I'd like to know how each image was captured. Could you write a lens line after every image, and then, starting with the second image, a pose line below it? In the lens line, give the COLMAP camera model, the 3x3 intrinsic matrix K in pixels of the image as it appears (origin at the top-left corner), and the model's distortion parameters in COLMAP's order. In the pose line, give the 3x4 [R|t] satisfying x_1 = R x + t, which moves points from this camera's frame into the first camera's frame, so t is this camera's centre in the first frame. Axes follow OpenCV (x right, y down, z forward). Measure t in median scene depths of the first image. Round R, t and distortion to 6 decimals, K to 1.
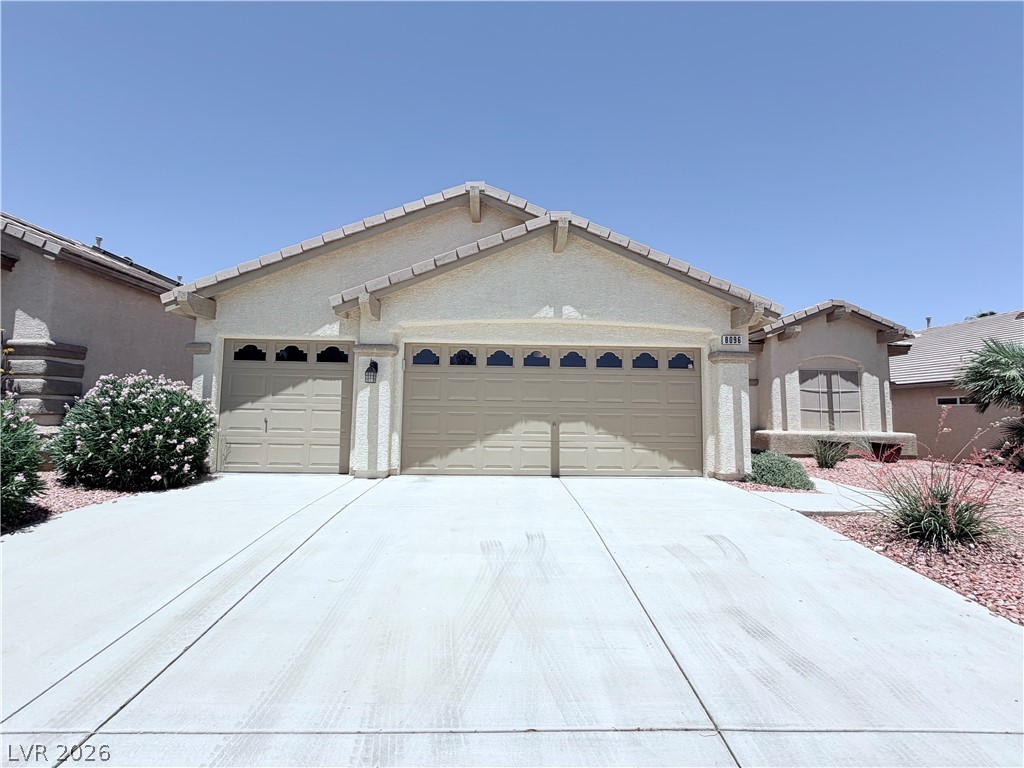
lens RADIAL K [[408.7, 0, 510.1], [0, 408.7, 384.3], [0, 0, 1]] dist [0.000148, 0.000217]
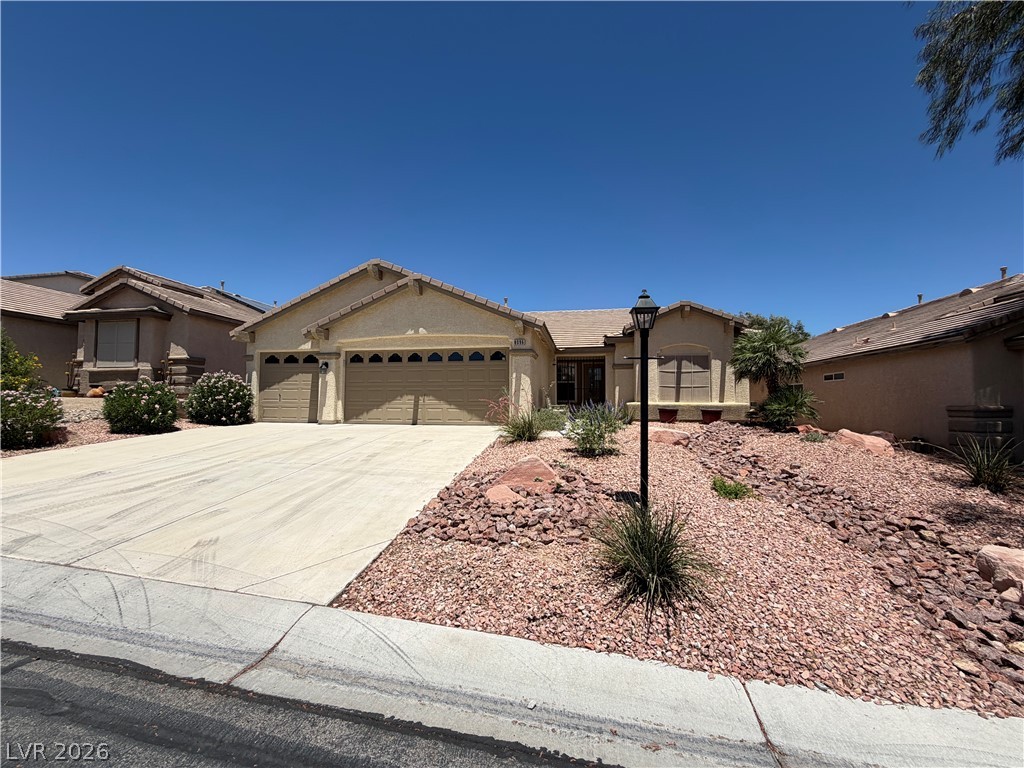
lens RADIAL K [[408.7, 0, 510.1], [0, 408.7, 384.3], [0, 0, 1]] dist [0.000148, 0.000217]
pose [[0.975715, -0.018449, -0.218264, 0.863619], [0.024530, 0.999382, 0.025185, 0.017534], [0.217664, -0.029927, 0.975565, -0.619241]]
